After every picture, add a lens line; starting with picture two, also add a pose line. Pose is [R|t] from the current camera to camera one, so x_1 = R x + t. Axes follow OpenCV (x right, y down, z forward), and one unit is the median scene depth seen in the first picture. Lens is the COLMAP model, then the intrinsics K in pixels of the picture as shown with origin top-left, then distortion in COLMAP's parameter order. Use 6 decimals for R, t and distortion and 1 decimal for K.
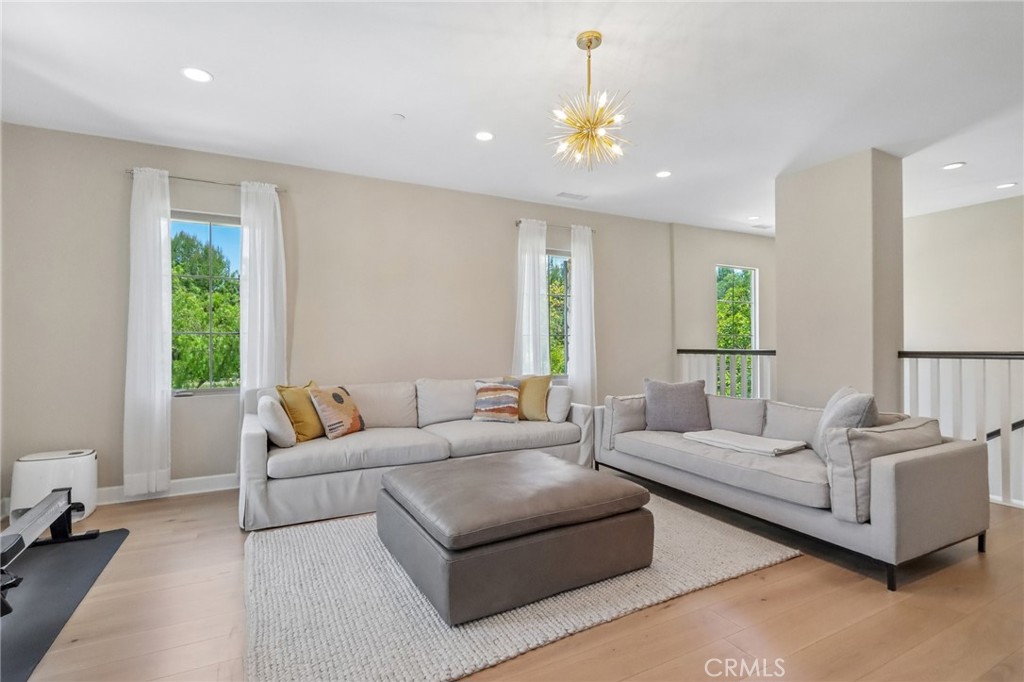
lens RADIAL K [[489.7, 0, 506.7], [0, 489.7, 344.8], [0, 0, 1]] dist [-0.001894, -0.000282]
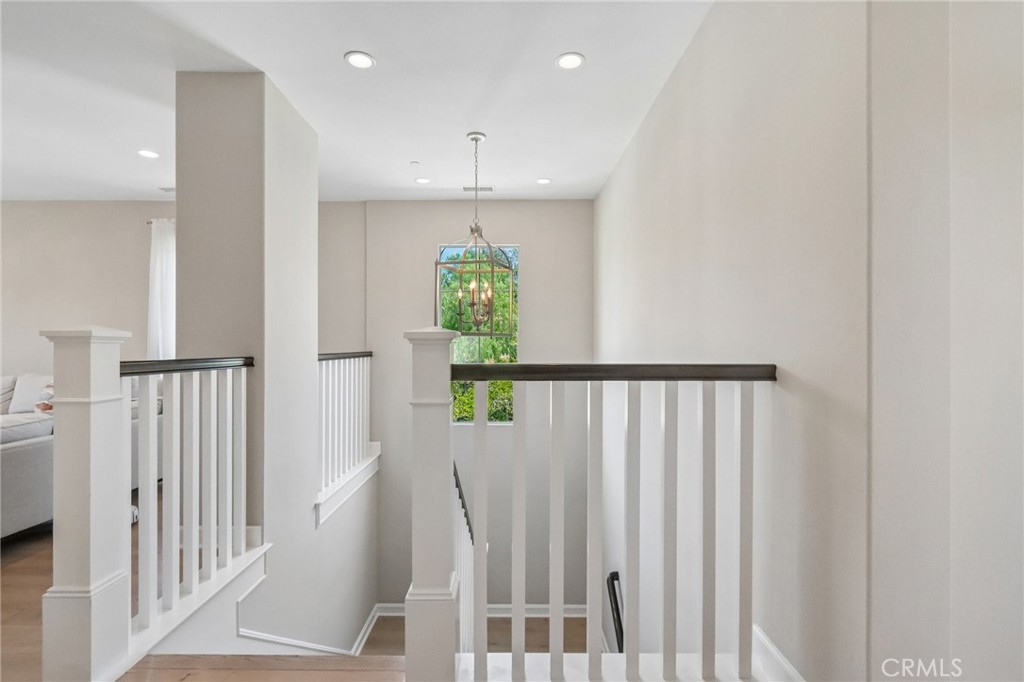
lens RADIAL K [[489.7, 0, 506.7], [0, 489.7, 344.8], [0, 0, 1]] dist [-0.001894, -0.000282]
pose [[0.871095, 0.012601, -0.490952, 1.003314], [-0.015810, 0.999872, -0.002389, -0.008664], [0.490860, 0.009843, 0.871183, 0.421877]]
